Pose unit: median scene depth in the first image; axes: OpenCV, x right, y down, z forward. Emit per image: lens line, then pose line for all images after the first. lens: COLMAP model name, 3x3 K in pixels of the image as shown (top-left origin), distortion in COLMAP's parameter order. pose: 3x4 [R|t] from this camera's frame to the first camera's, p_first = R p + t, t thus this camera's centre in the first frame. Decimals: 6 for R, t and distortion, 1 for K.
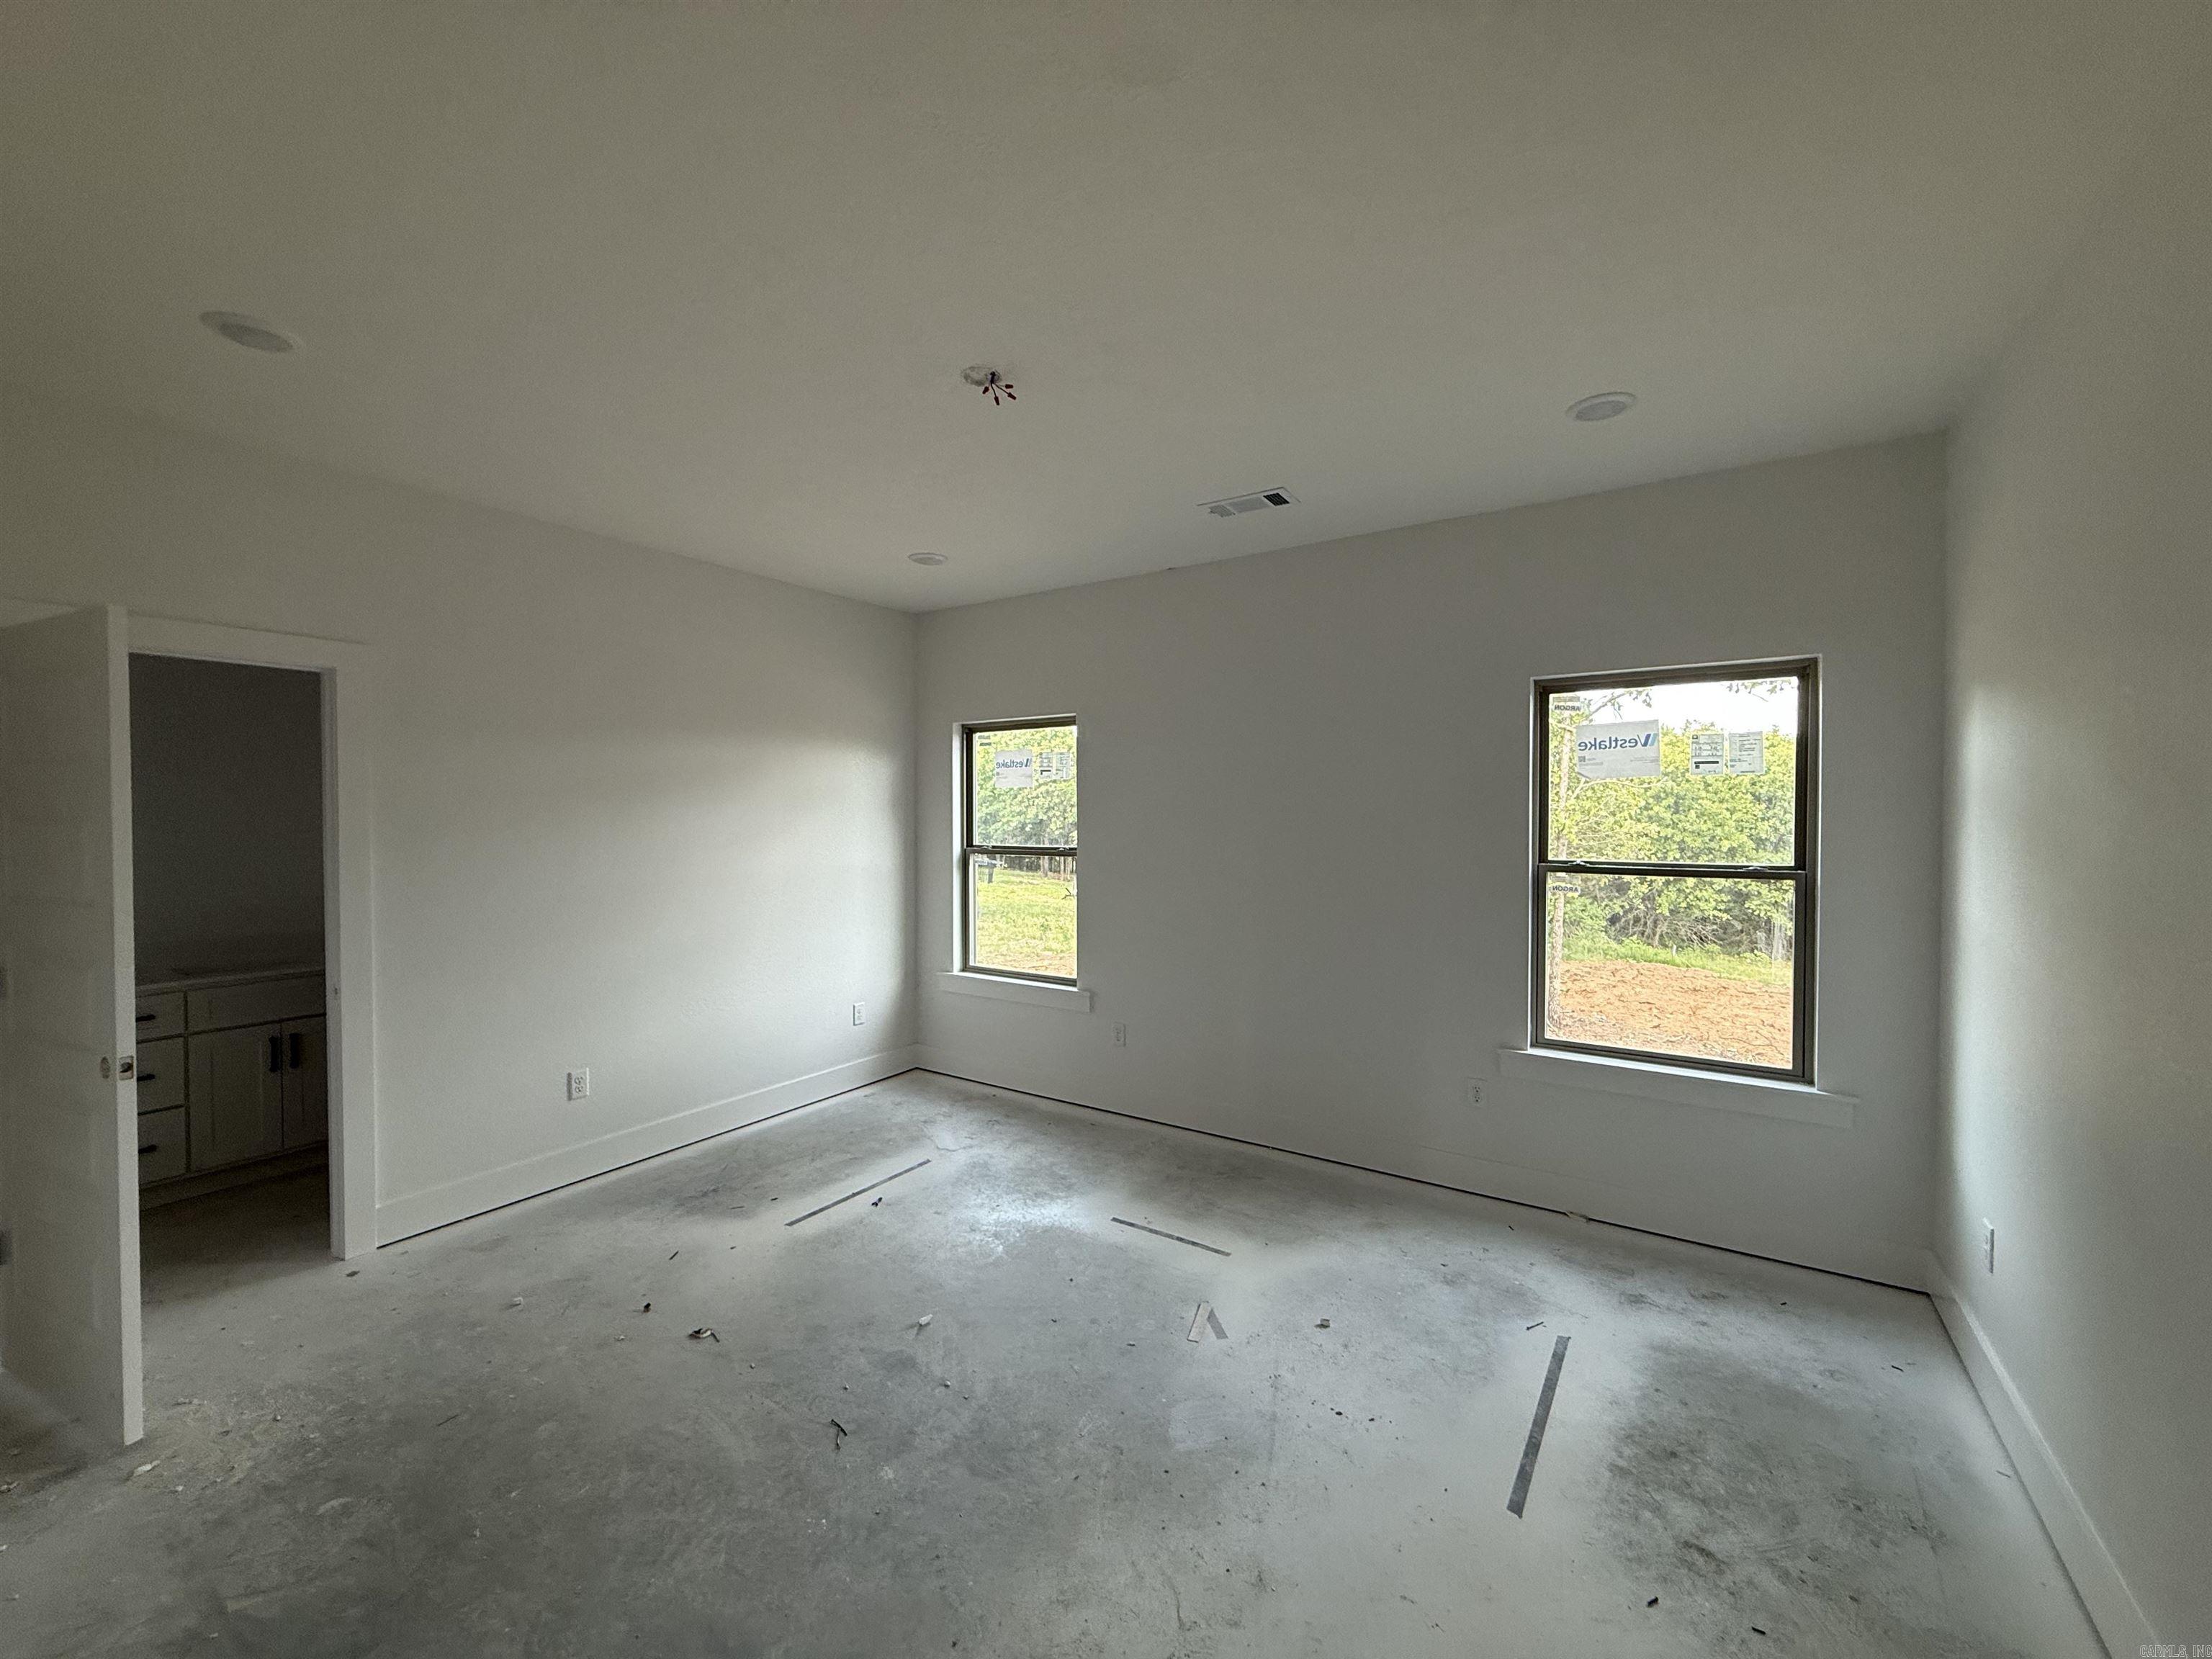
lens RADIAL K [[886.3, 0, 1098.9], [0, 886.3, 831.2], [0, 0, 1]] dist [0.001491, 0.000056]
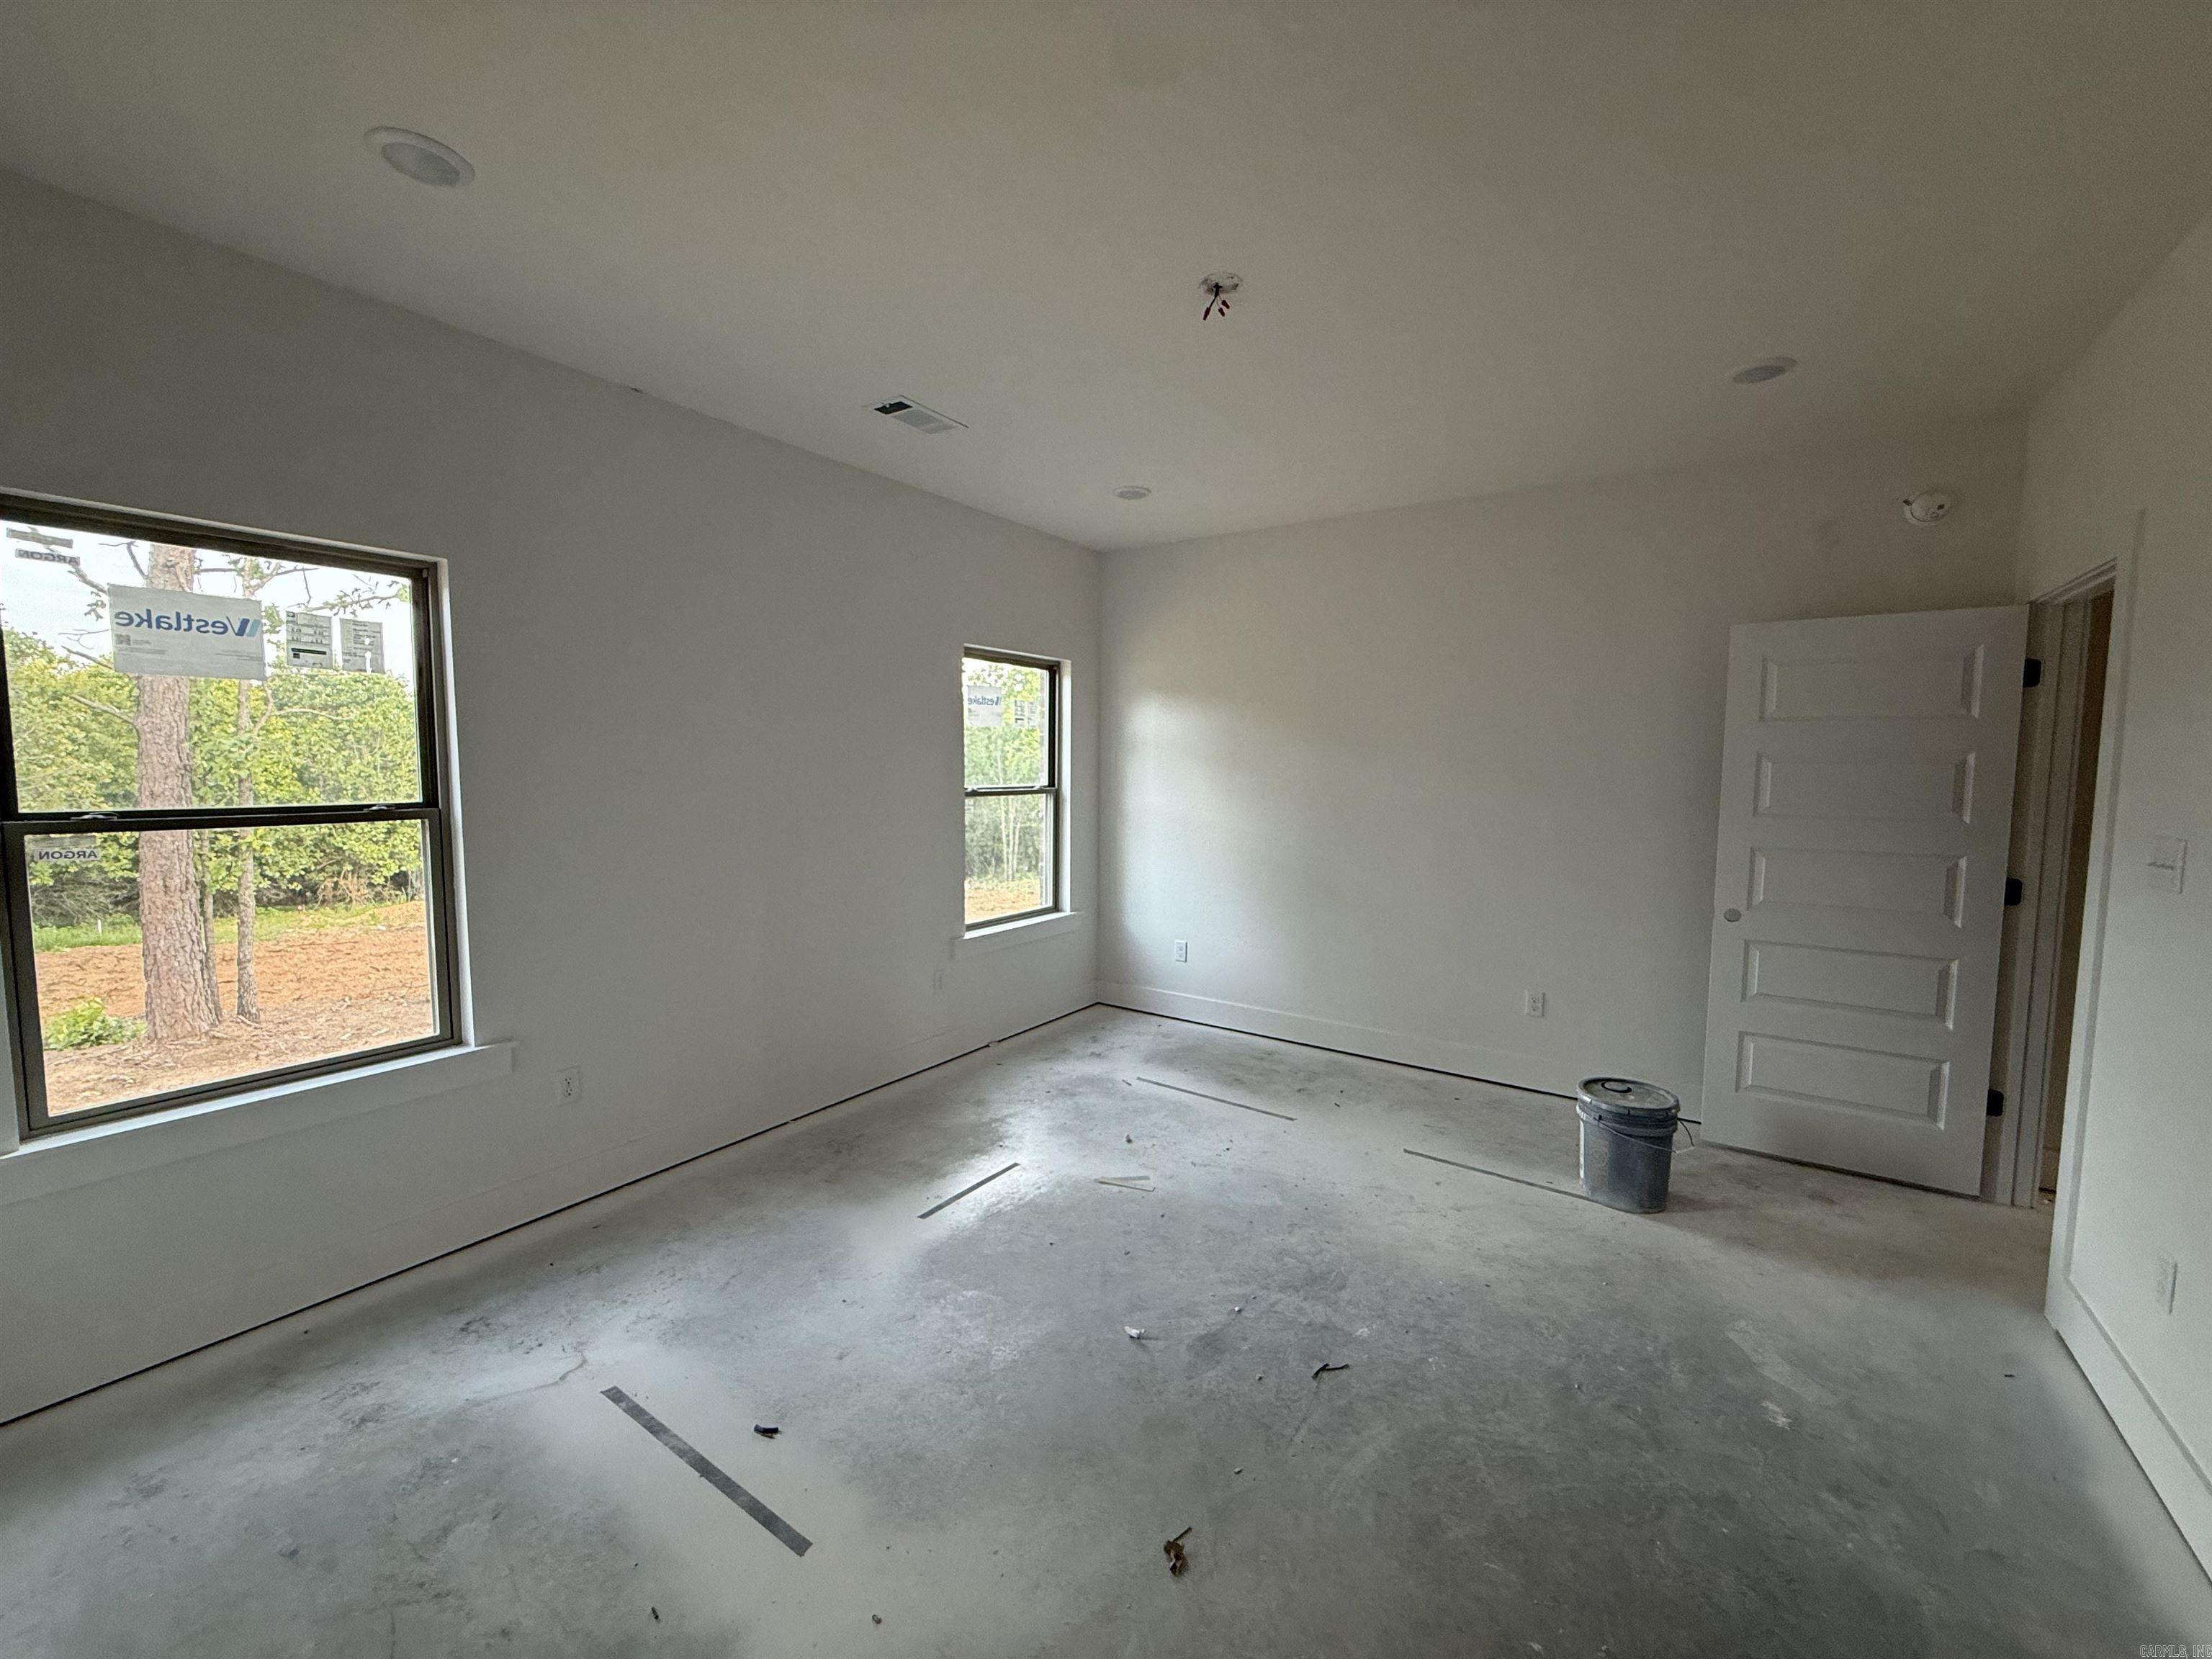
lens RADIAL K [[885.4, 0, 1106.0], [0, 885.4, 829.5], [0, 0, 1]] dist [-0.001028, -0.000066]
pose [[0.008010, -0.076142, 0.997065, -0.942642], [0.010559, 0.997048, 0.076056, -0.003192], [-0.999912, 0.009919, 0.008790, 0.938978]]
